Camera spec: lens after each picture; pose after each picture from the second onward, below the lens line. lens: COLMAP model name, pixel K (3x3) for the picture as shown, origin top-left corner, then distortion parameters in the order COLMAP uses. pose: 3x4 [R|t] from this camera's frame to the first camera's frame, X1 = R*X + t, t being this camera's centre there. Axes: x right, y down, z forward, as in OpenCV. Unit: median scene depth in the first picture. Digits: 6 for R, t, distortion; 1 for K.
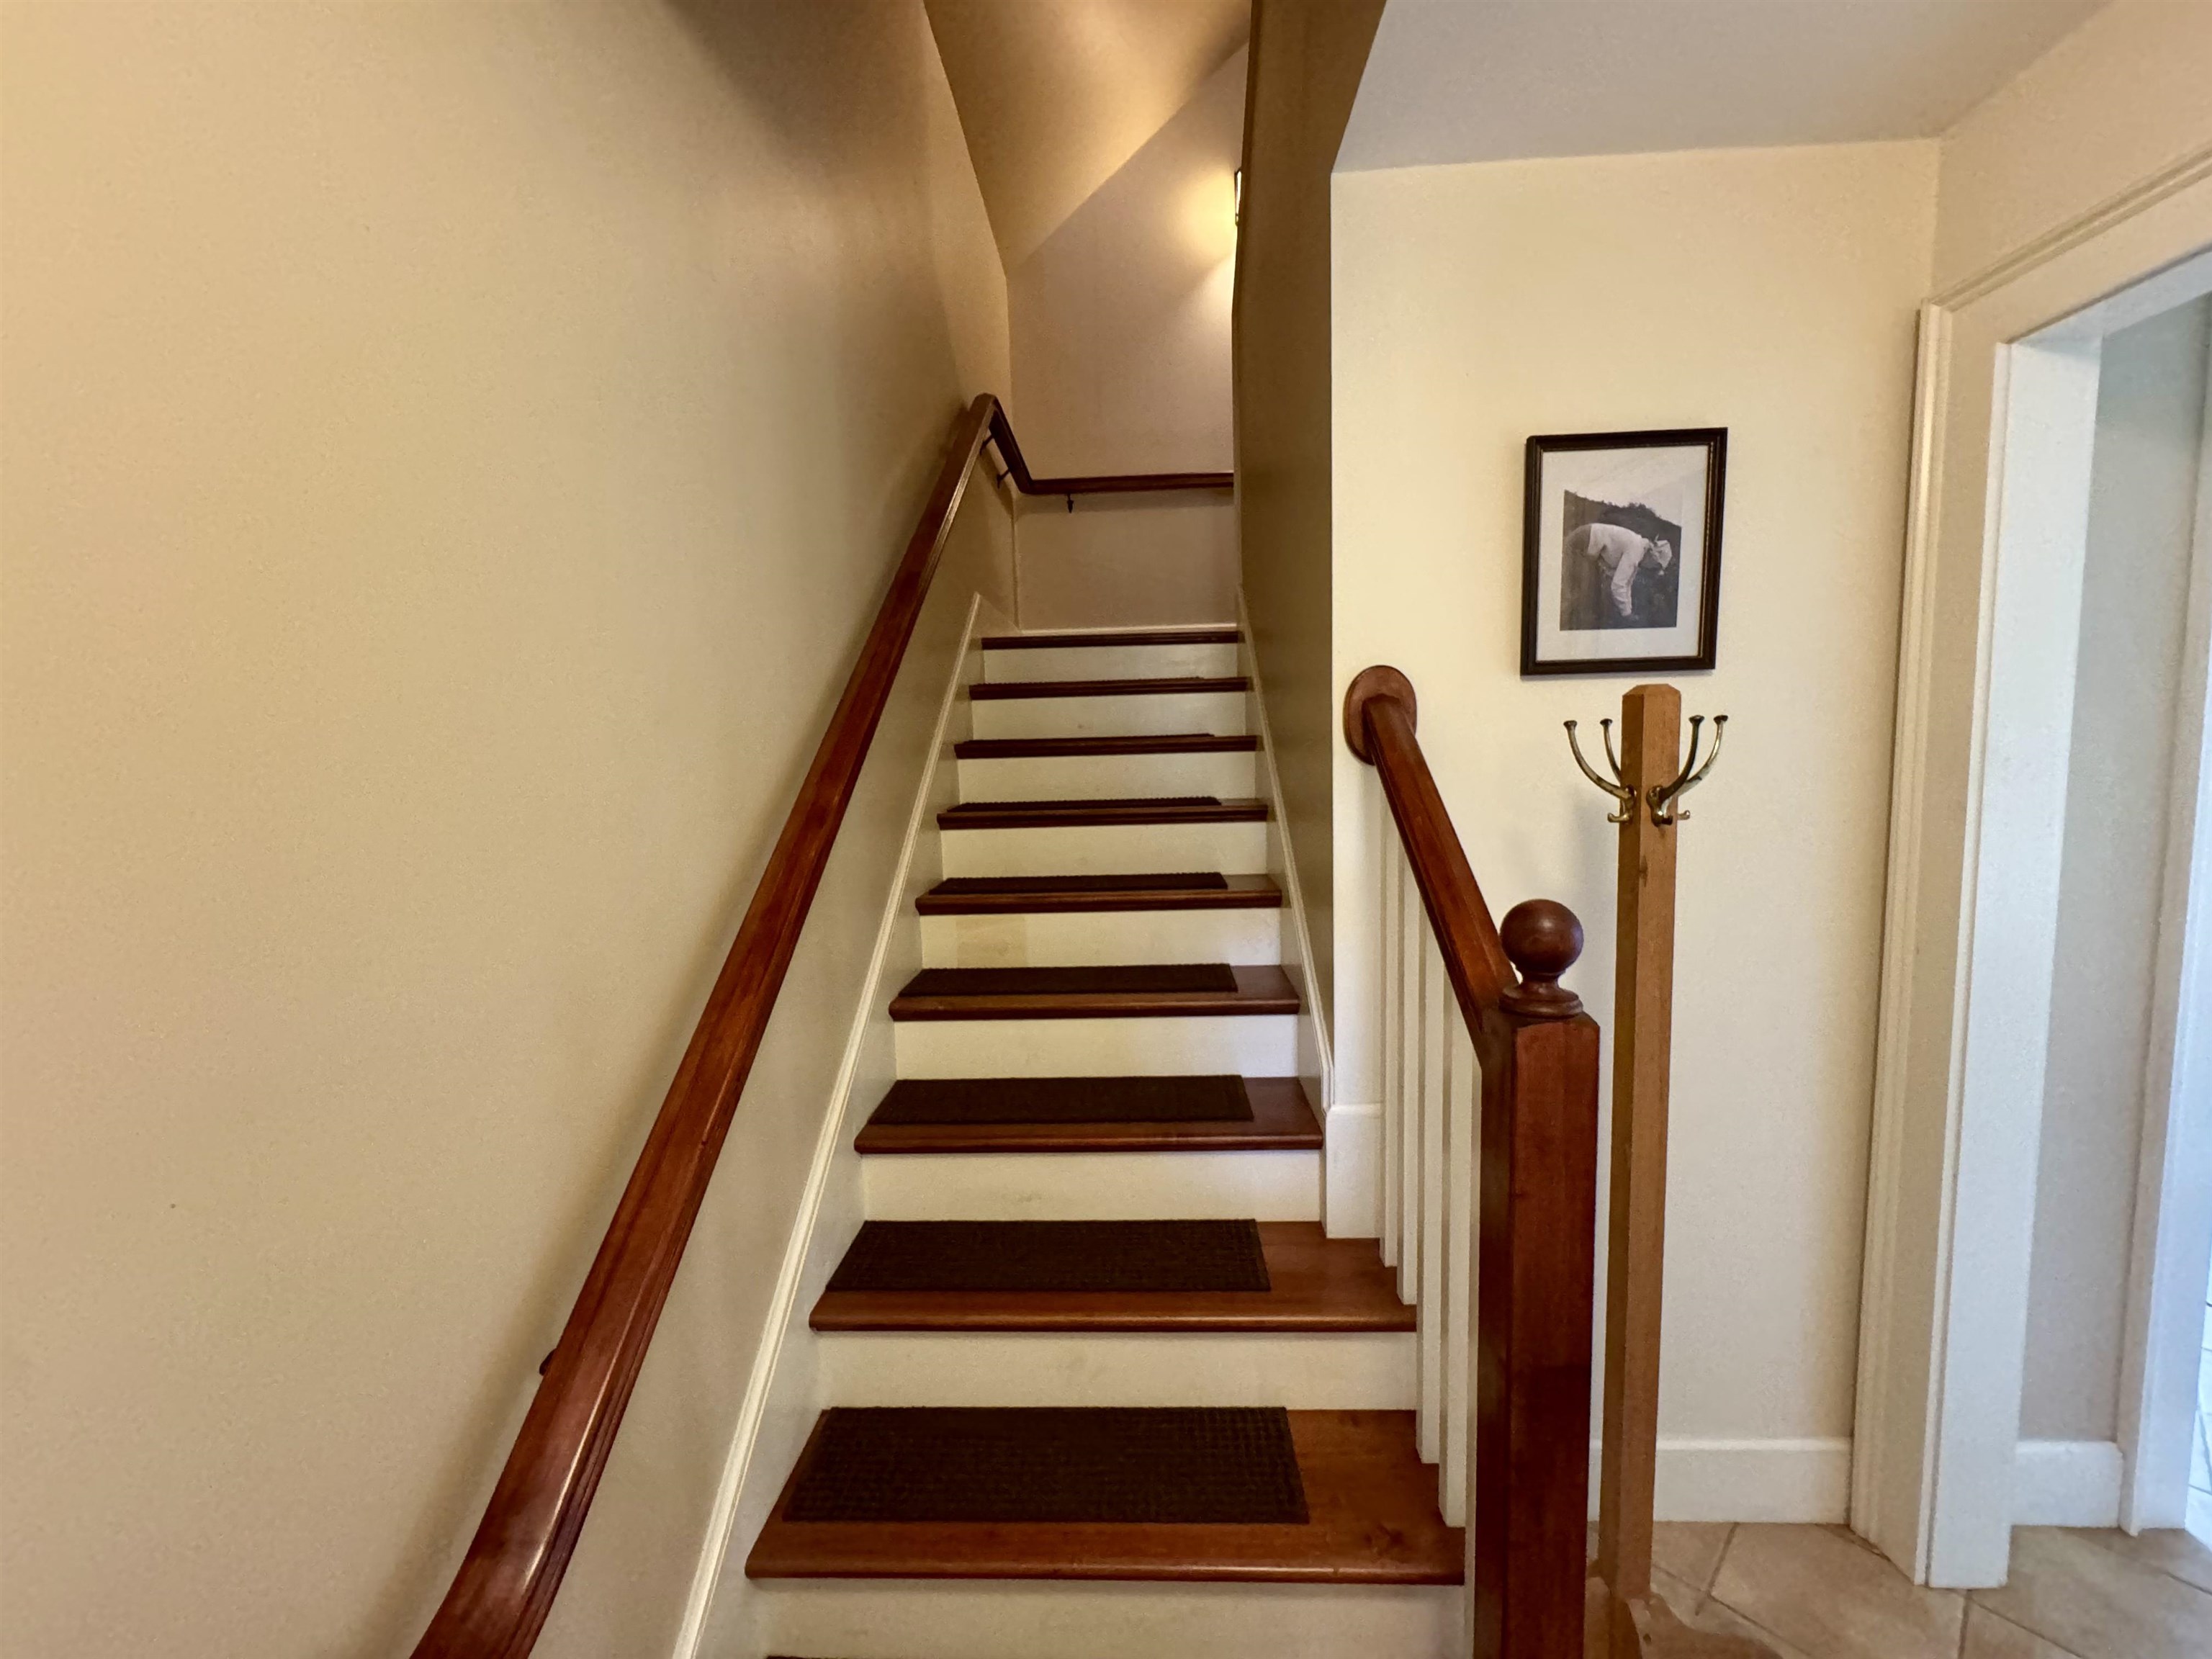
lens RADIAL K [[876.8, 0, 1110.9], [0, 876.8, 831.5], [0, 0, 1]] dist [-0.004336, 0.000799]
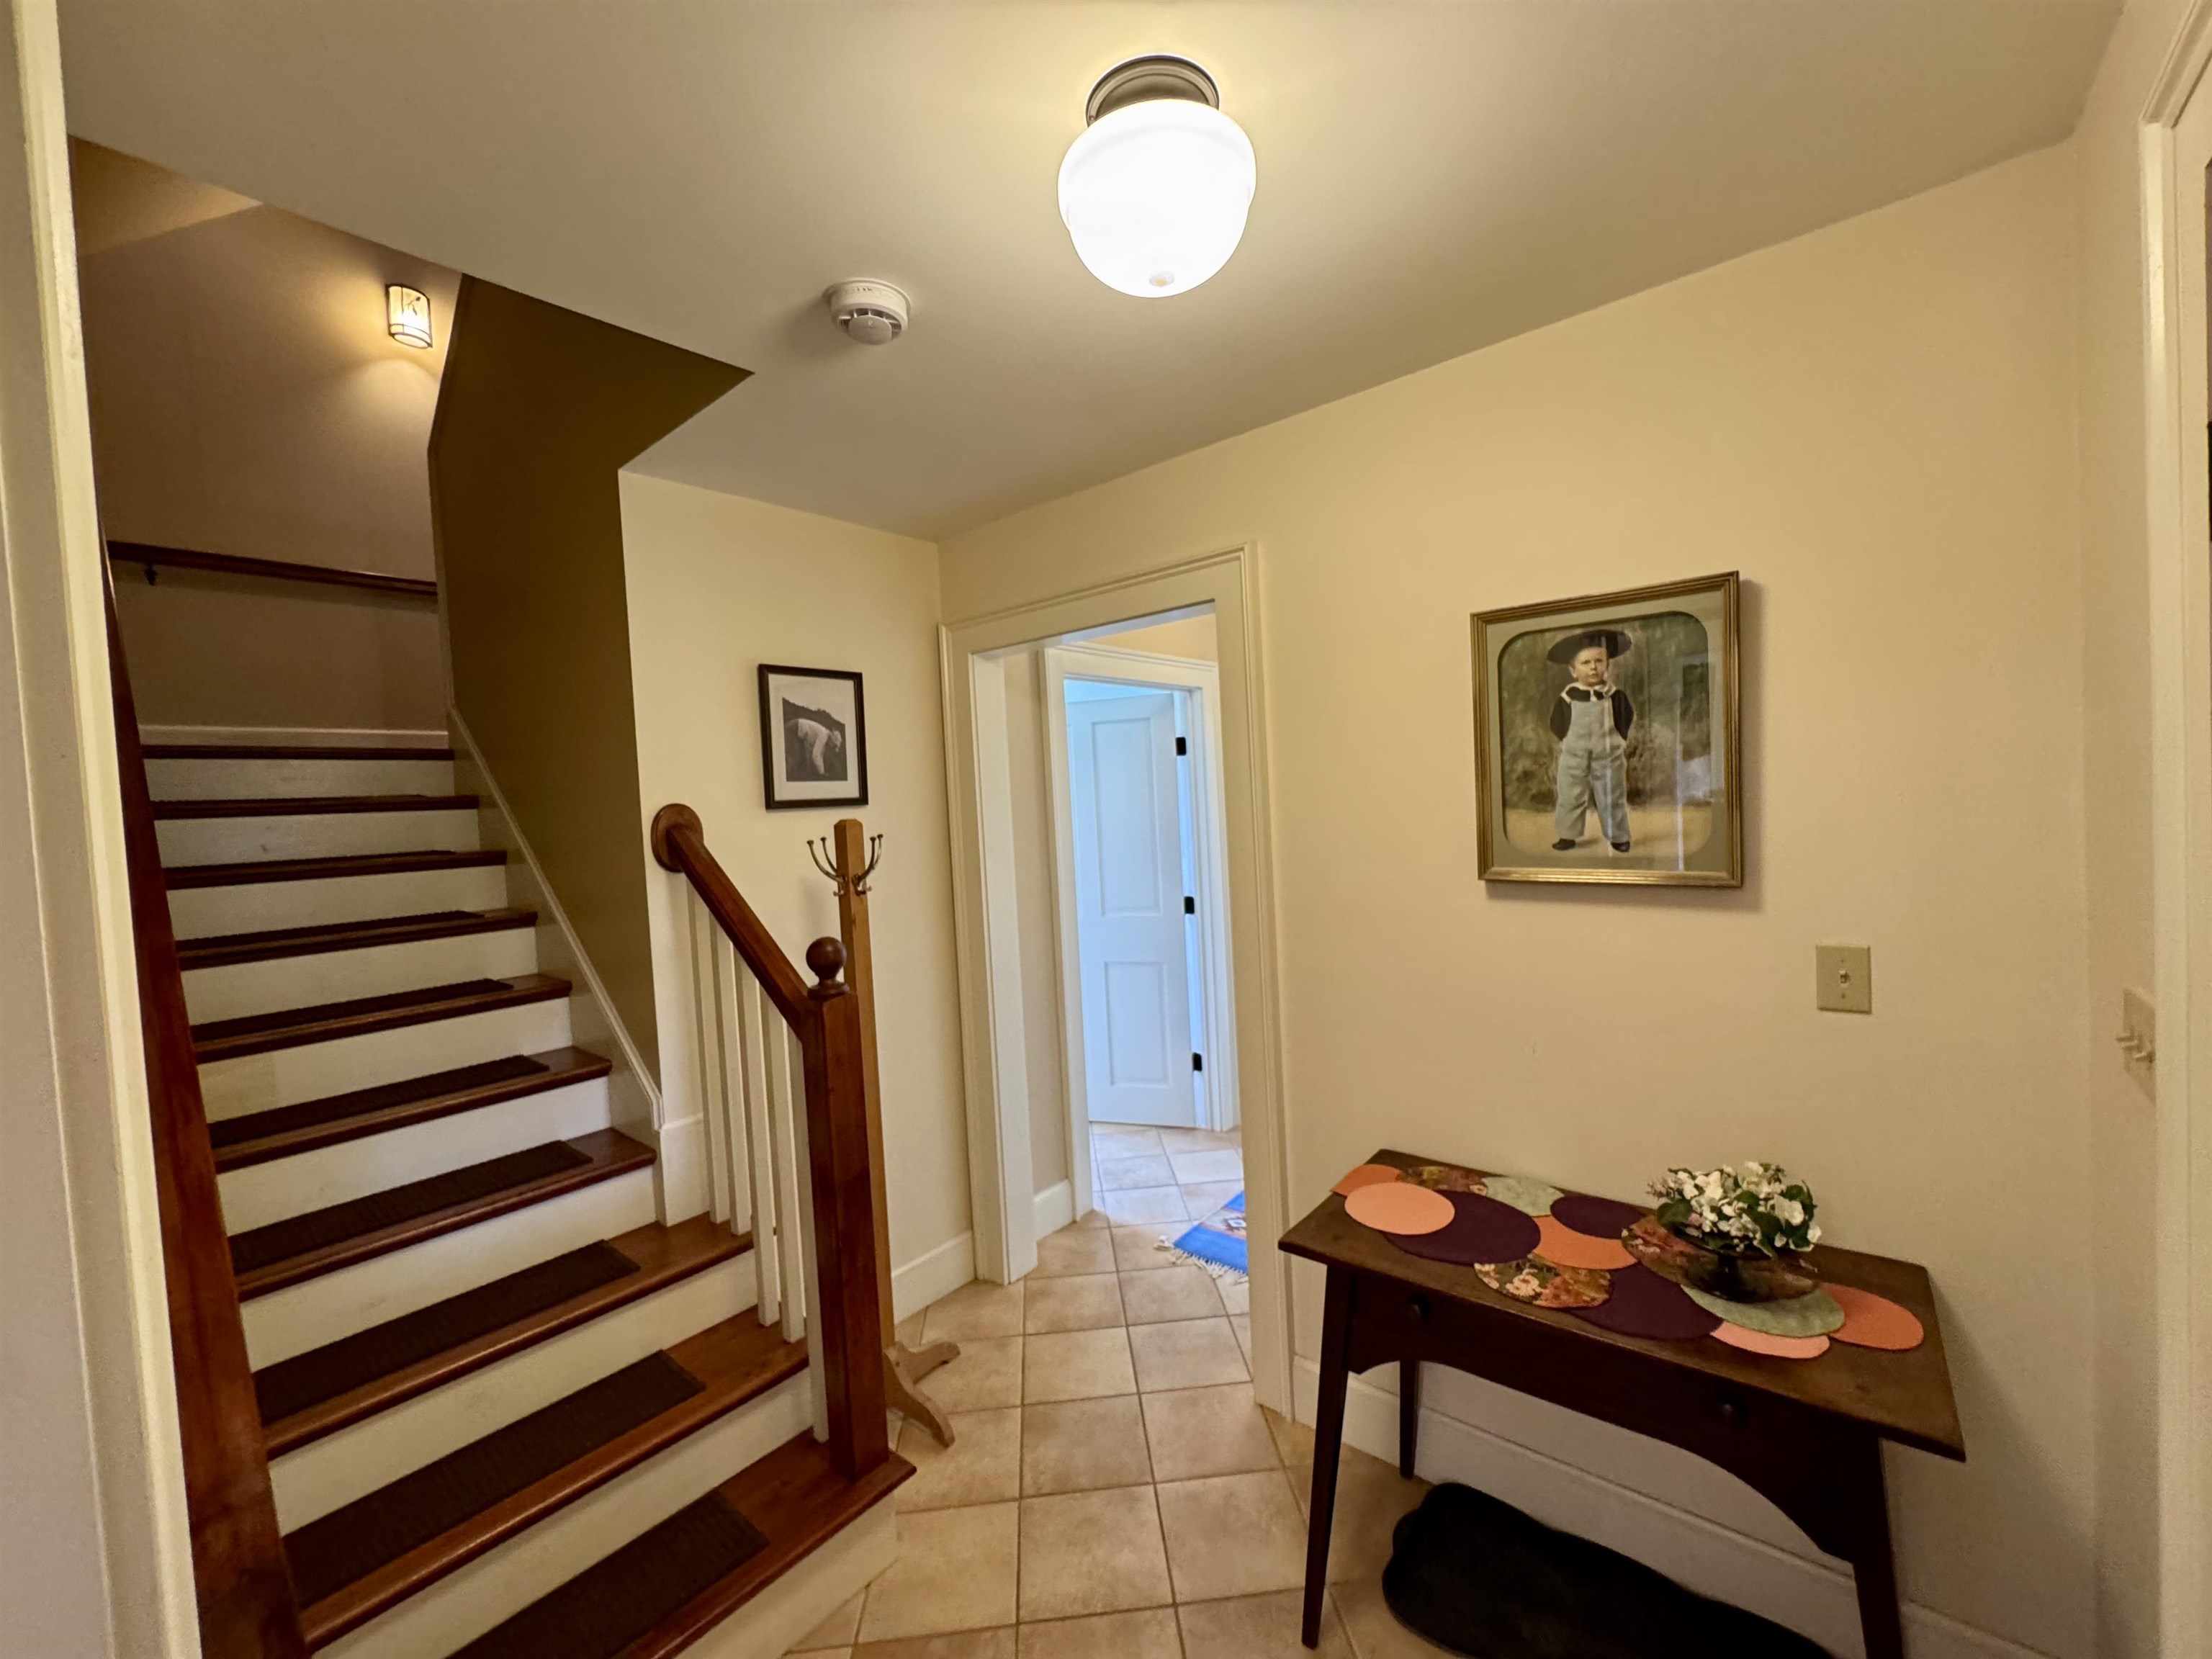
lens RADIAL K [[876.8, 0, 1109.1], [0, 876.8, 834.2], [0, 0, 1]] dist [-0.004336, 0.000799]
pose [[0.609413, -0.033292, 0.792153, -0.410673], [0.111469, 0.992792, -0.044030, 0.004195], [-0.784978, 0.115133, 0.608732, -0.442745]]
